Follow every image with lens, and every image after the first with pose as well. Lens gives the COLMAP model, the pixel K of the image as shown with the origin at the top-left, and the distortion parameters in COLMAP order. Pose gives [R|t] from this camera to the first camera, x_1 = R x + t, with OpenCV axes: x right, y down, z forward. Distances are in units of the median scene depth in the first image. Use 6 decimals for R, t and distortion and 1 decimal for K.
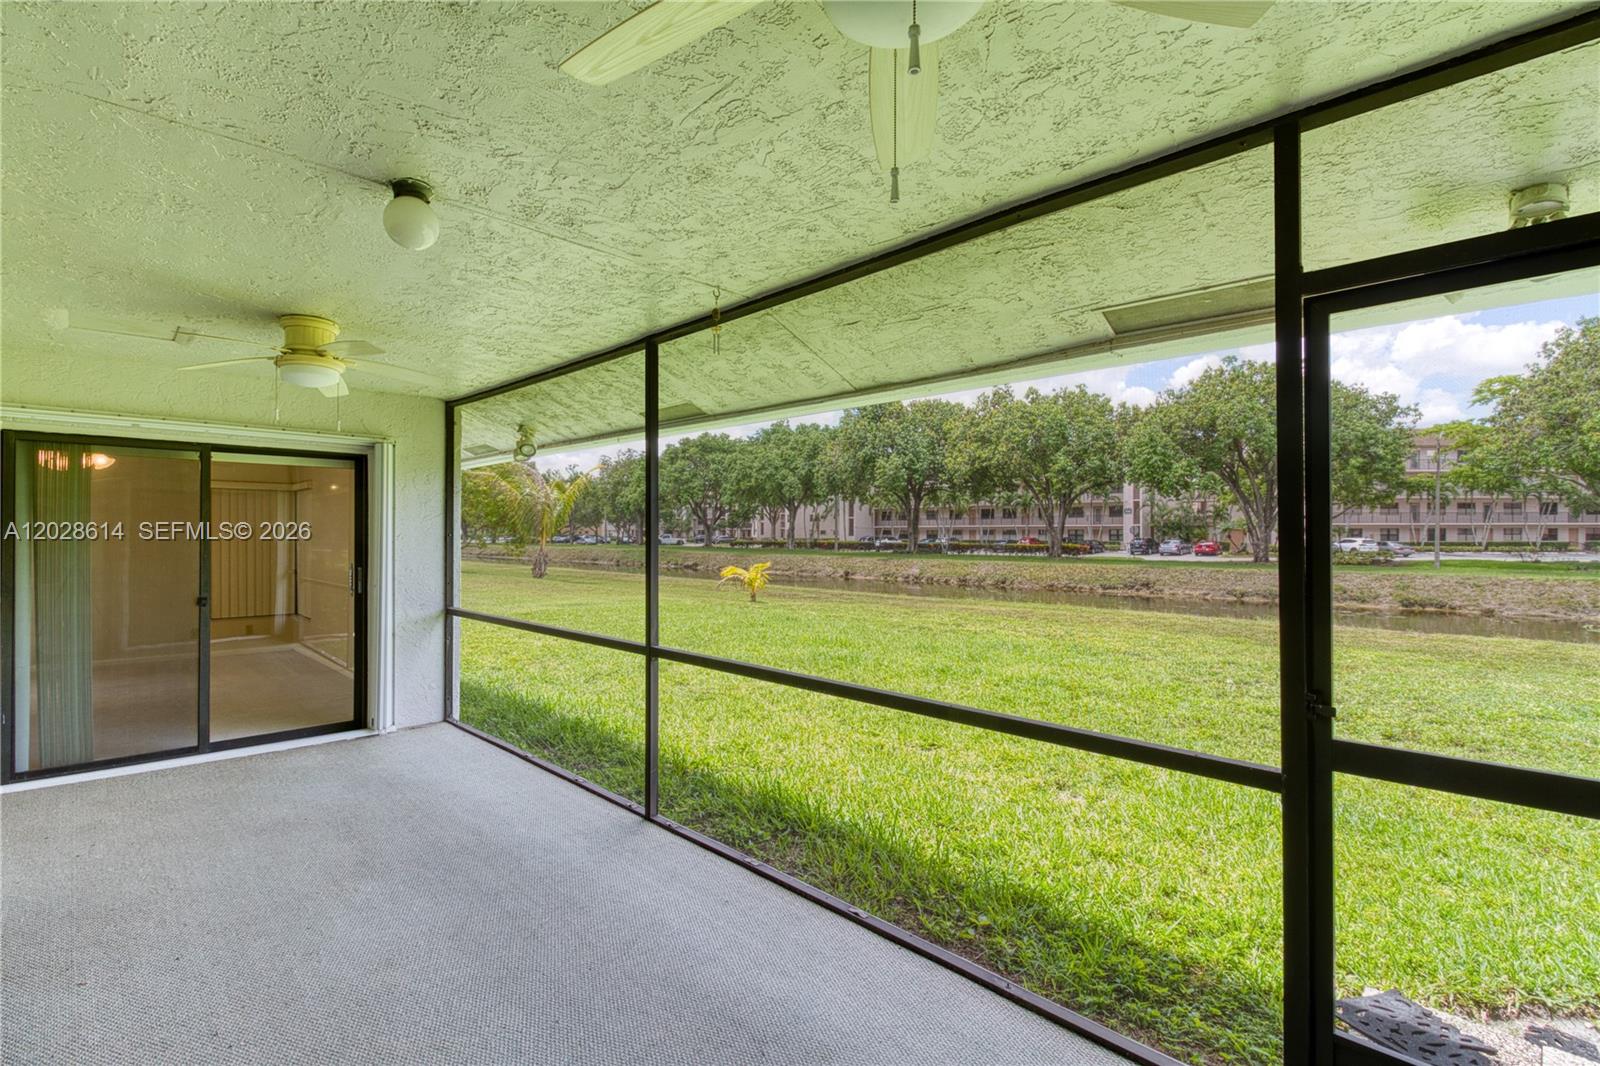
lens RADIAL K [[732.9, 0, 806.6], [0, 732.9, 533.7], [0, 0, 1]] dist [0.016738, -0.011917]
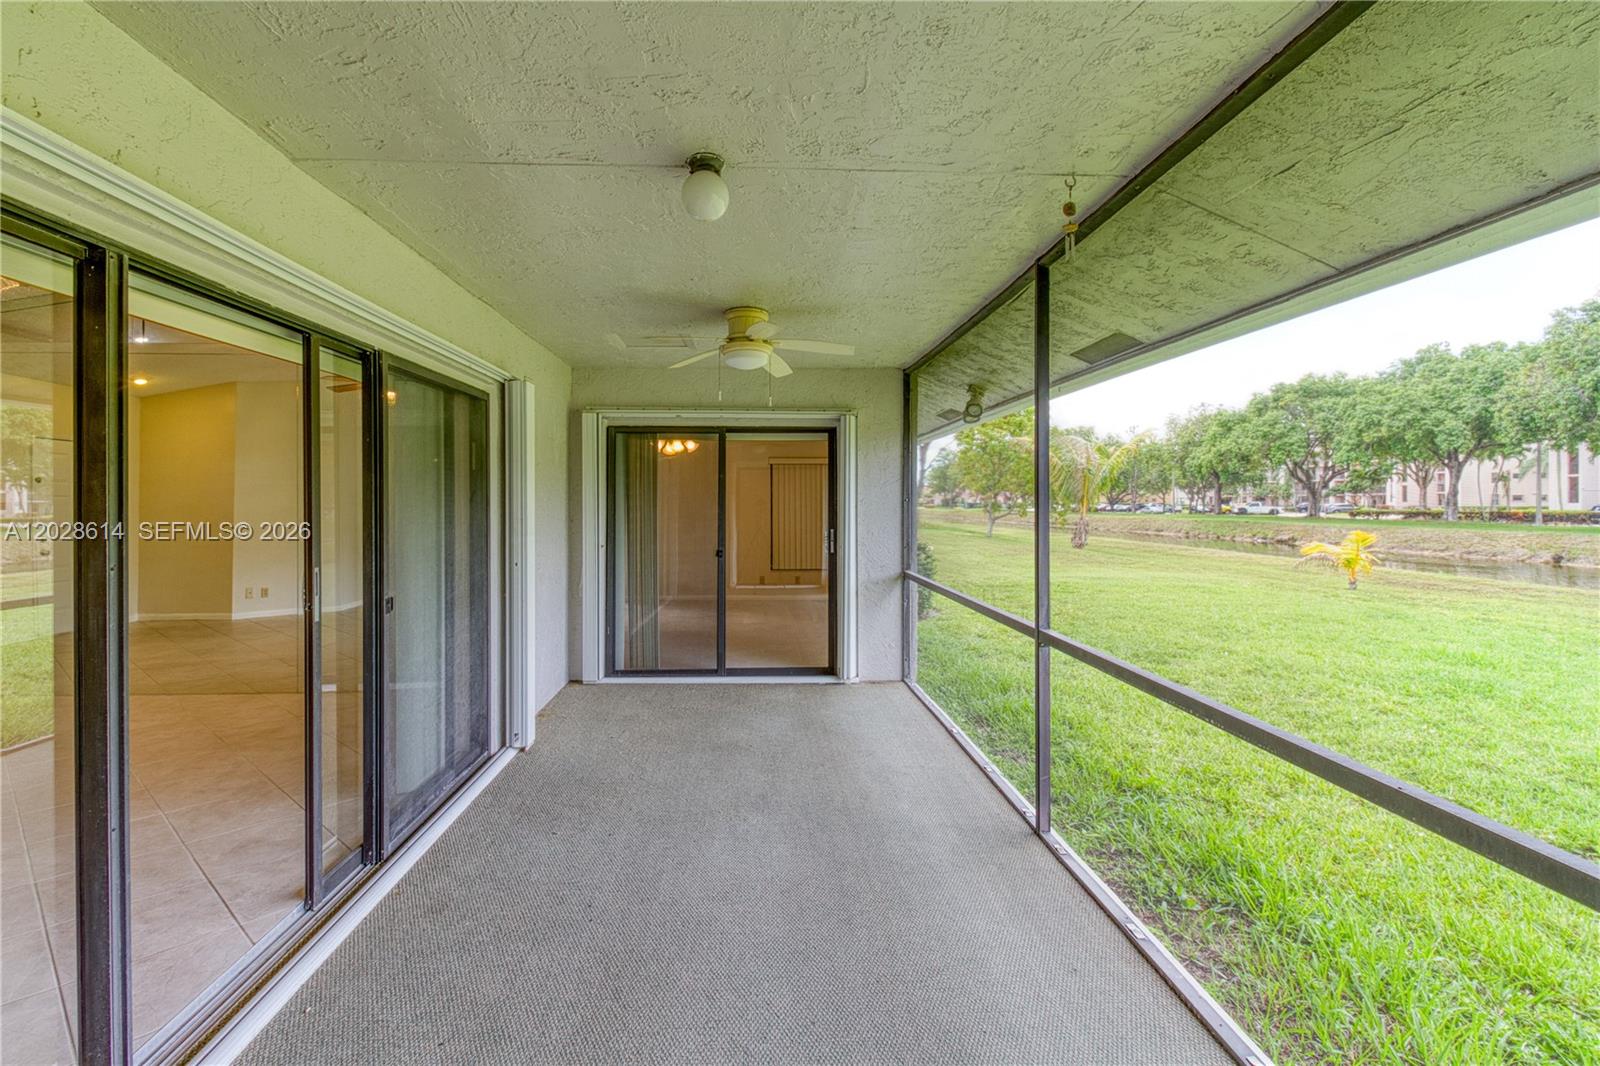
lens RADIAL K [[762.1, 0, 783.7], [0, 762.1, 504.7], [0, 0, 1]] dist [0.022994, -0.016672]
pose [[0.737802, -0.001307, -0.675016, 0.101153], [0.004001, 0.999989, 0.002437, 0.005222], [0.675005, -0.004499, 0.737799, 0.098701]]
